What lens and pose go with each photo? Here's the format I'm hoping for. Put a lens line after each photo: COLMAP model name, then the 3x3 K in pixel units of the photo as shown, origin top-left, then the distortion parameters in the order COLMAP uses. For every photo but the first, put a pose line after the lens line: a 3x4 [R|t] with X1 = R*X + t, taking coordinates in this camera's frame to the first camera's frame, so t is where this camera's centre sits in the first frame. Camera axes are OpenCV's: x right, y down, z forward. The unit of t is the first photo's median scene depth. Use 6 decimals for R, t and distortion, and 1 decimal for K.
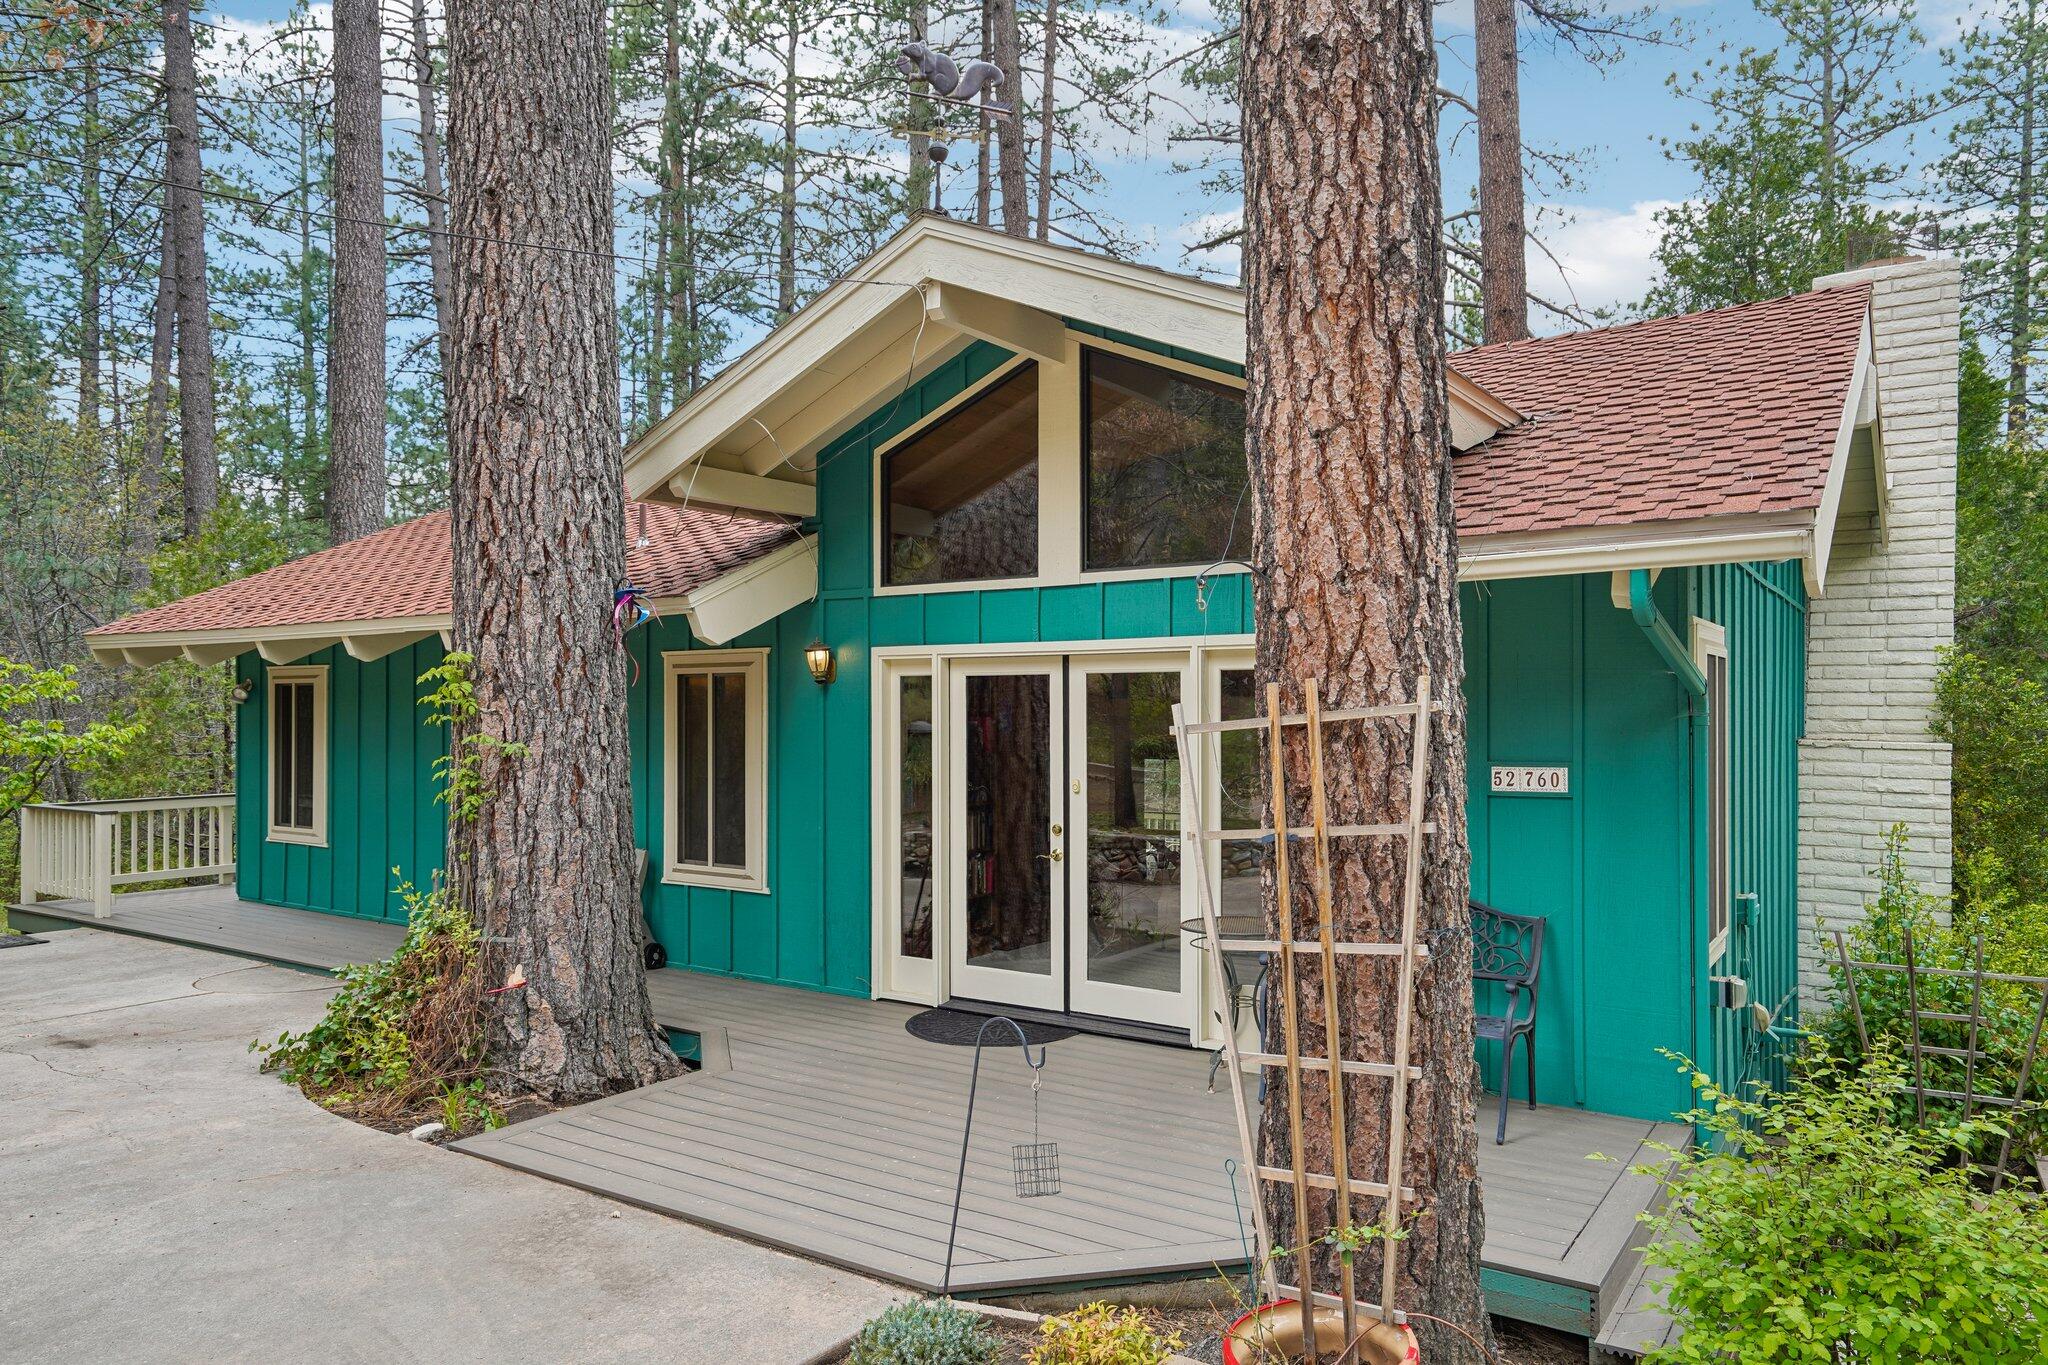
lens RADIAL K [[1370.5, 0, 1024.9], [0, 1370.5, 726.5], [0, 0, 1]] dist [-0.009105, 0.002609]
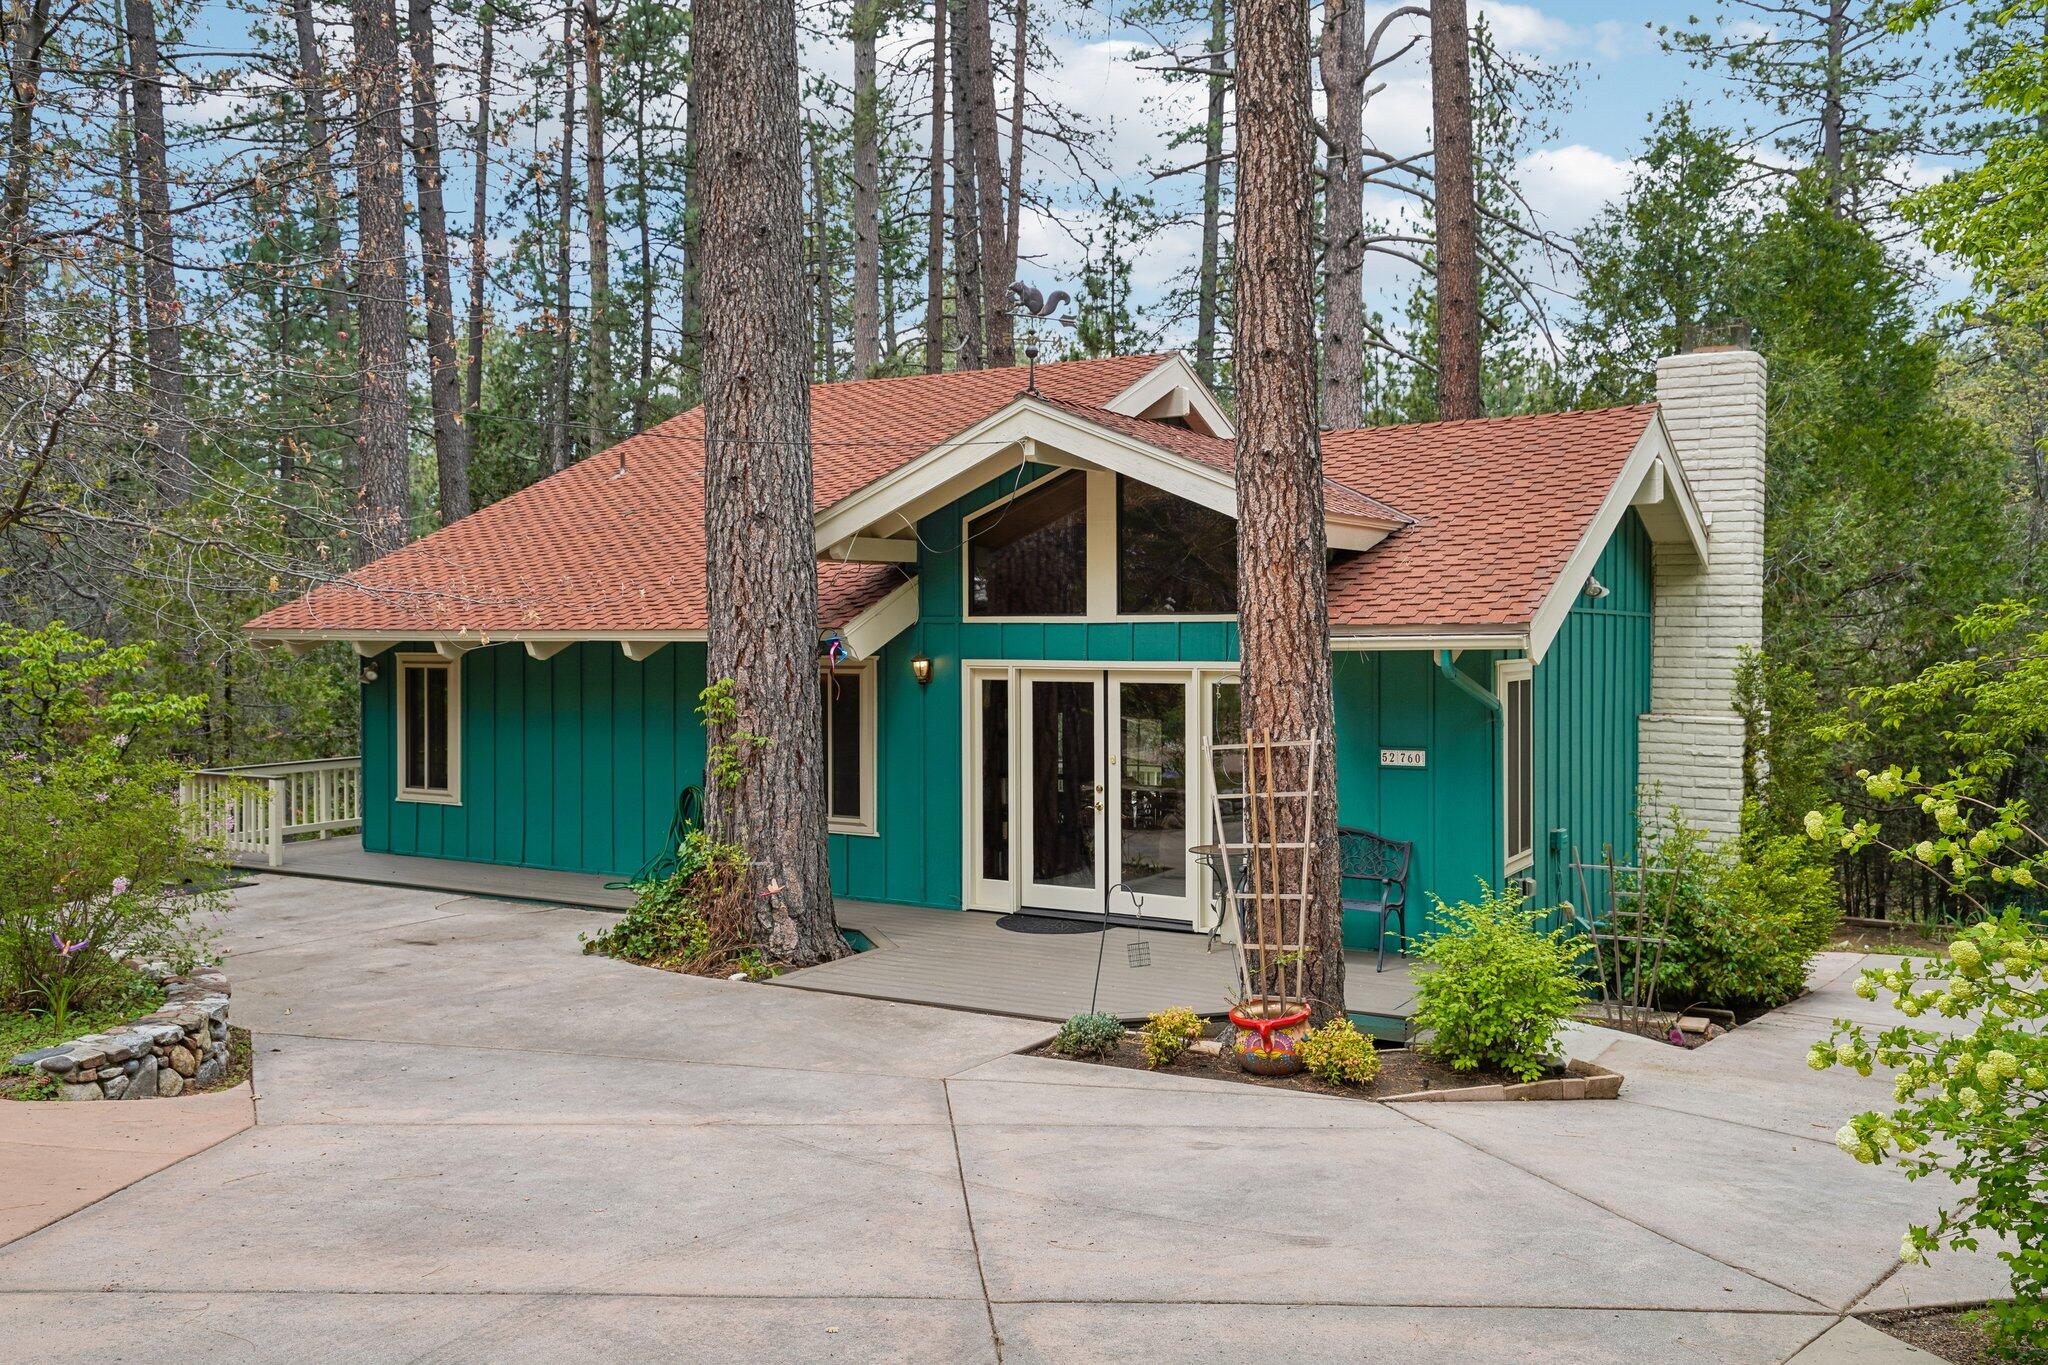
lens RADIAL K [[1732.6, 0, 1024.0], [0, 1732.6, 682.5], [0, 0, 1]] dist [0.011993, -0.001702]
pose [[0.998441, -0.004531, 0.055638, -0.183600], [0.003321, 0.999757, 0.021812, -0.090681], [-0.055723, -0.021593, 0.998213, -0.962017]]
